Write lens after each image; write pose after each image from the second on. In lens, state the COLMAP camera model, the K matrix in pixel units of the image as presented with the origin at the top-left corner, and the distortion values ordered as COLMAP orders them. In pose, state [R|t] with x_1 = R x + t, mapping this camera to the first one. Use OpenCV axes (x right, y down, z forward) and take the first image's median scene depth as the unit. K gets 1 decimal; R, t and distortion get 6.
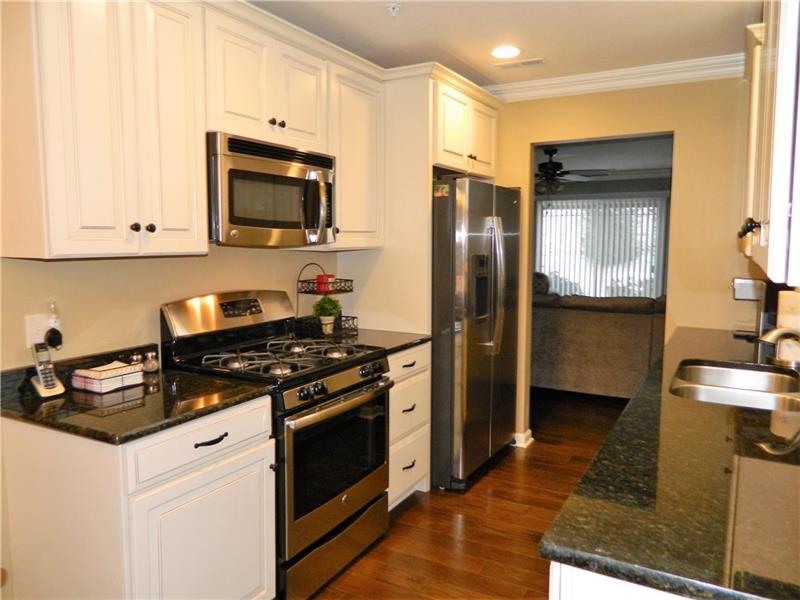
lens RADIAL K [[597.6, 0, 400.0], [0, 597.6, 300.0], [0, 0, 1]] dist [-0.002371, -0.000512]
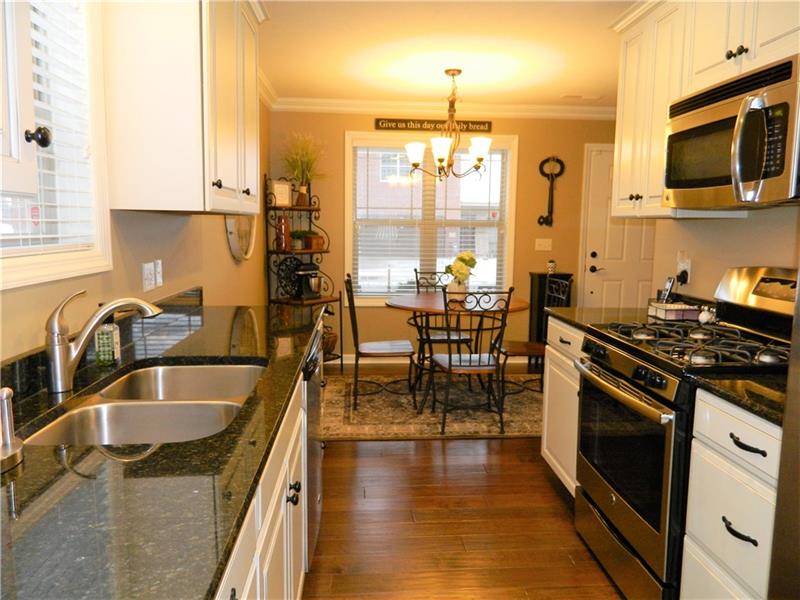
lens RADIAL K [[597.6, 0, 400.0], [0, 597.6, 300.0], [0, 0, 1]] dist [-0.002371, -0.000512]
pose [[-0.838242, 0.055223, -0.542495, 0.620583], [-0.072391, 0.974784, 0.211084, -0.110844], [0.540472, 0.216212, -0.813107, 1.476208]]
